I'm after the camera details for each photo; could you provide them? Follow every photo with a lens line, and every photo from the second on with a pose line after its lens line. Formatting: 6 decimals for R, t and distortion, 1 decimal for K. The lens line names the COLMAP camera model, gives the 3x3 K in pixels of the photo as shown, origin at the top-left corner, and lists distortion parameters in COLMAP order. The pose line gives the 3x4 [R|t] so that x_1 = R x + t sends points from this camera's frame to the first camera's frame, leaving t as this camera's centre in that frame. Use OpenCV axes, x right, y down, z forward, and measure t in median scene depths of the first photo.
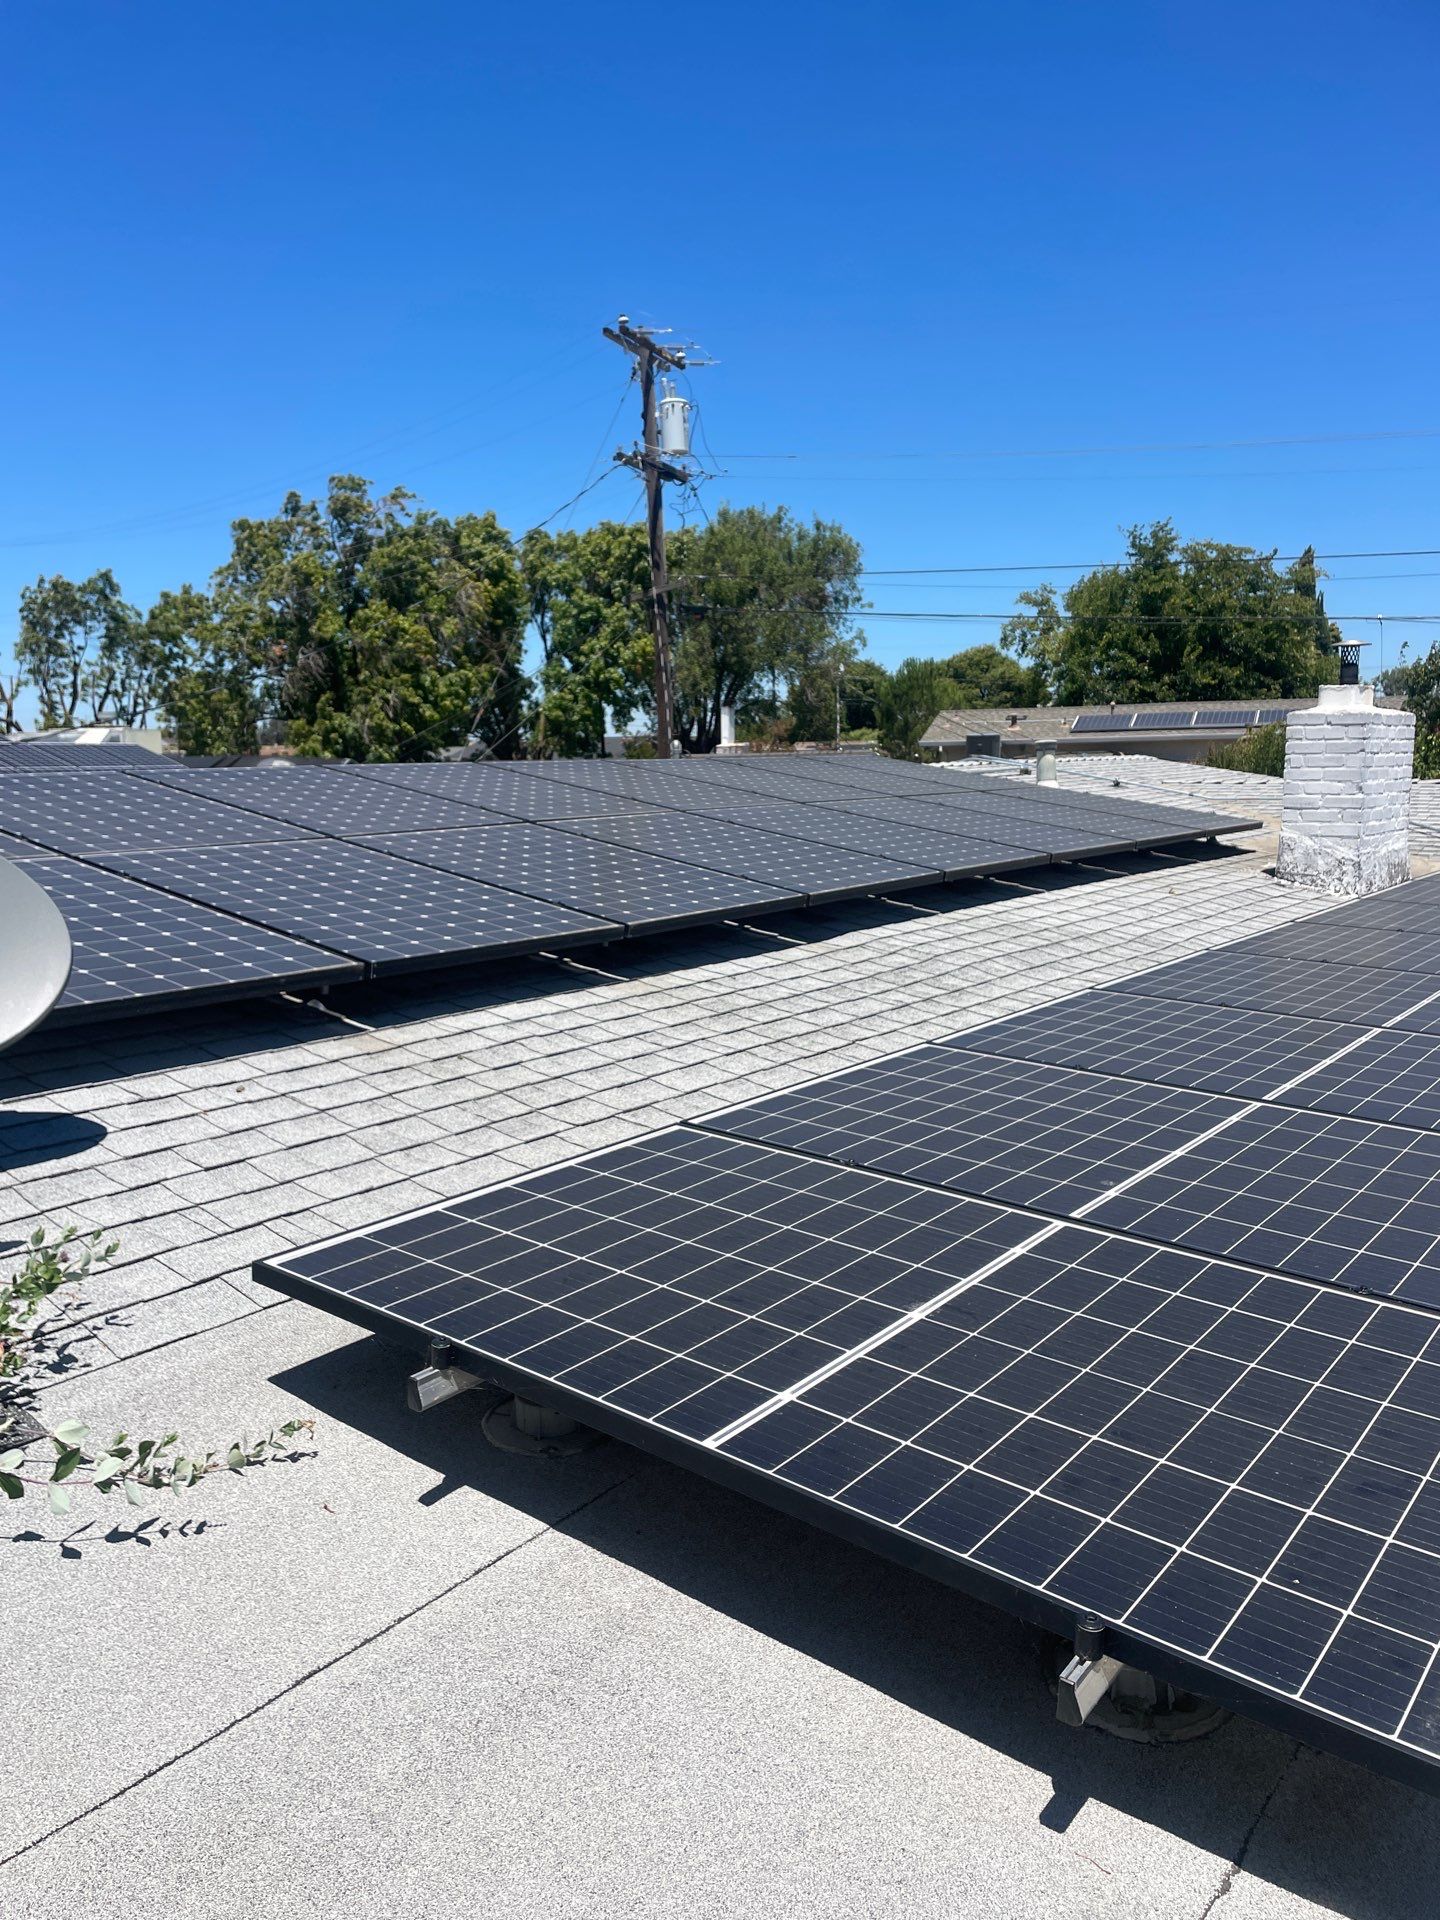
lens RADIAL K [[1456.6, 0, 710.2], [0, 1456.6, 967.8], [0, 0, 1]] dist [0.092144, -0.120422]
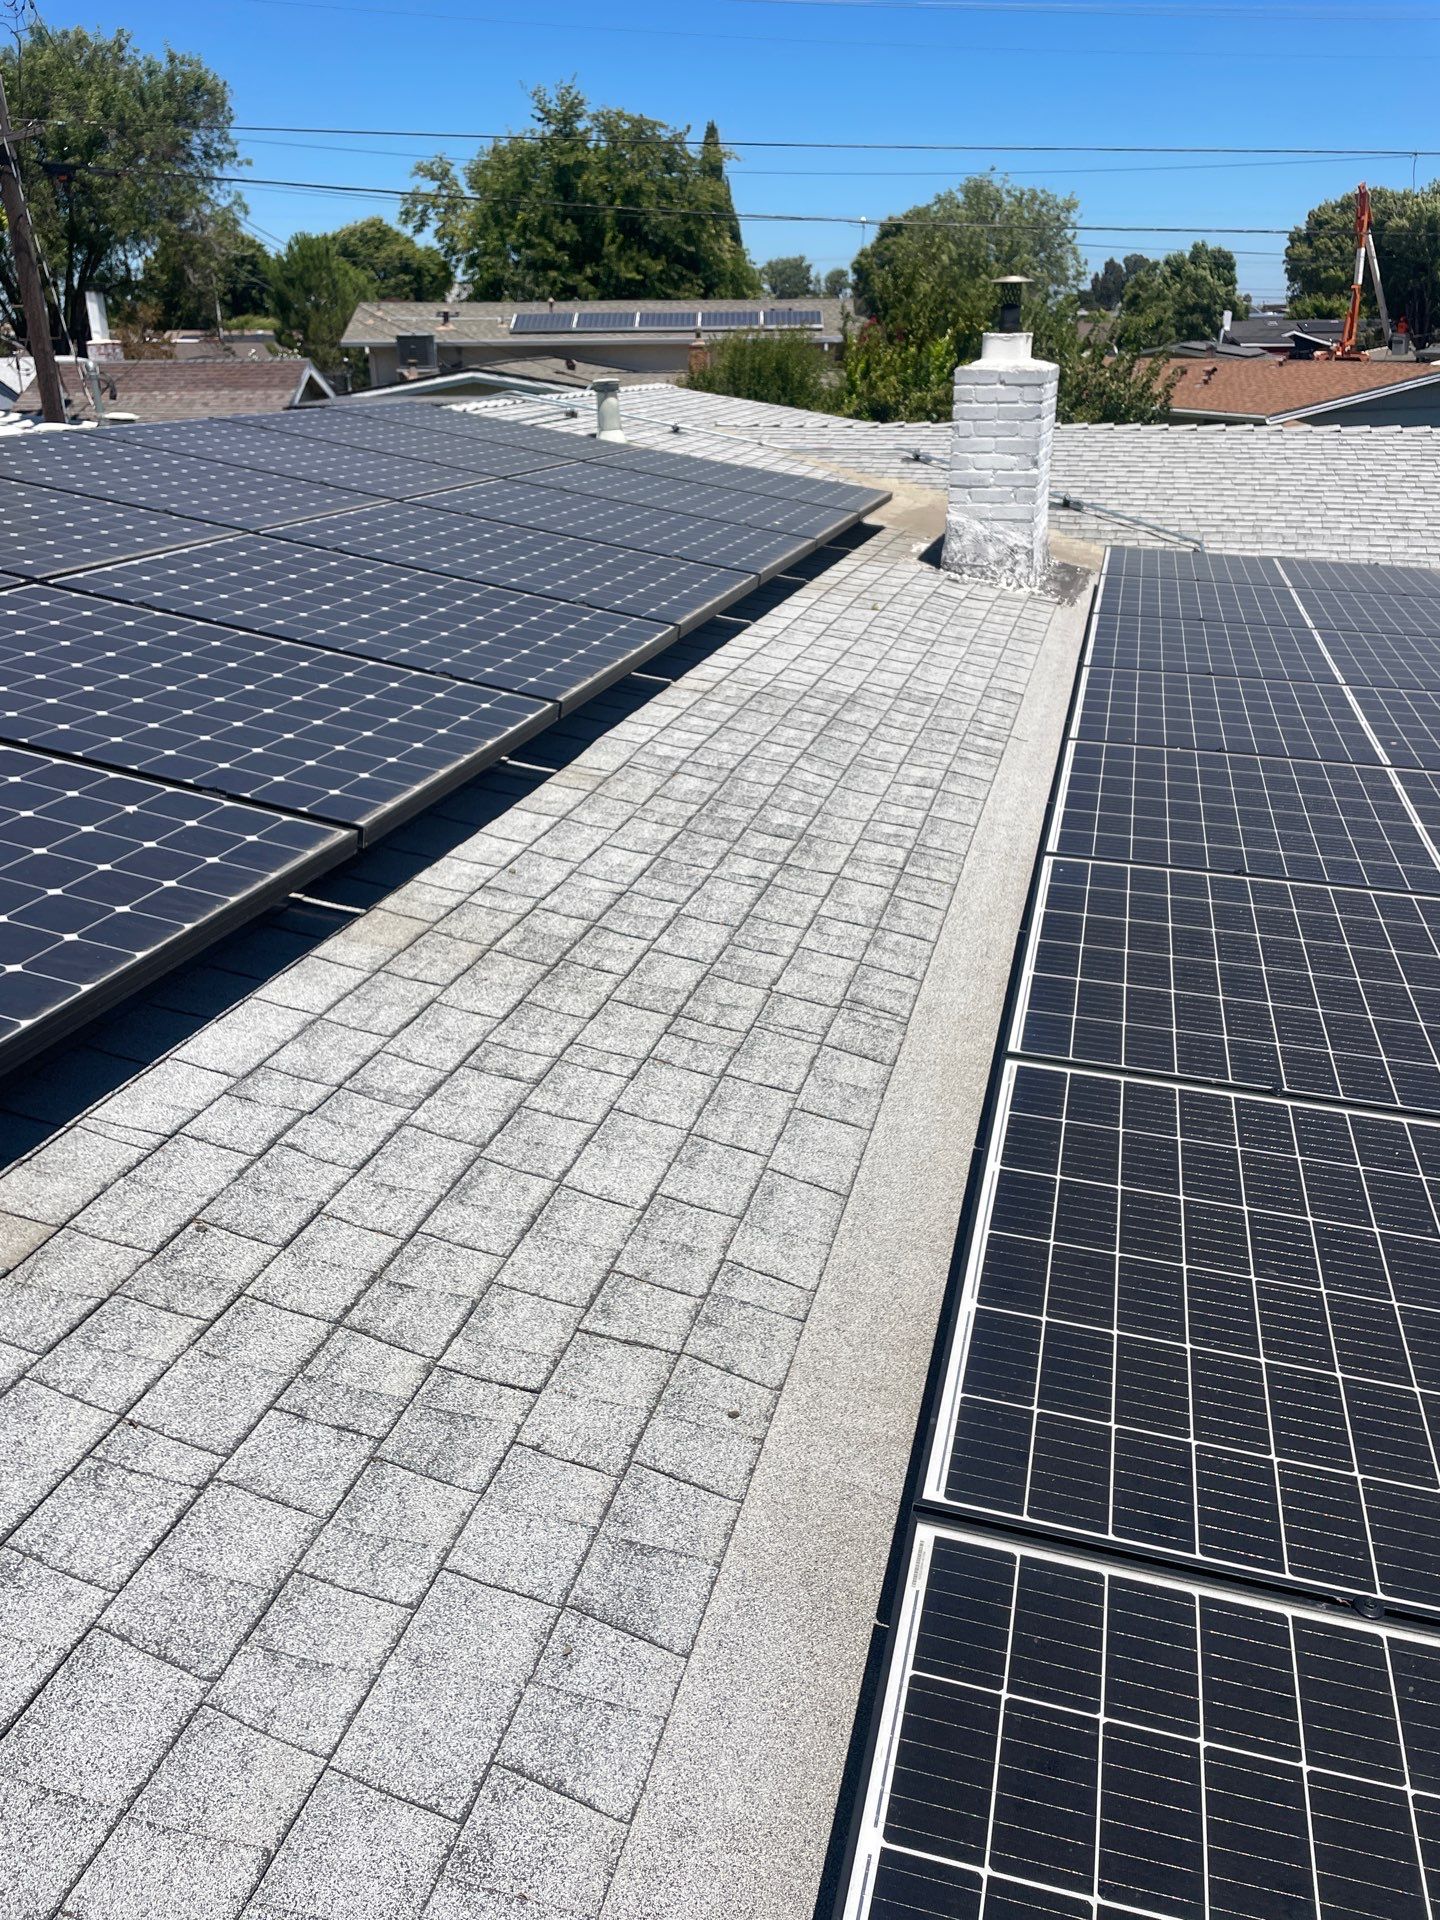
lens RADIAL K [[1456.6, 0, 741.5], [0, 1456.6, 933.1], [0, 0, 1]] dist [0.092144, -0.120422]
pose [[0.917767, -0.141734, 0.370965, -0.080687], [0.051816, 0.968894, 0.241992, -0.069969], [-0.393724, -0.202871, 0.896563, 0.225560]]
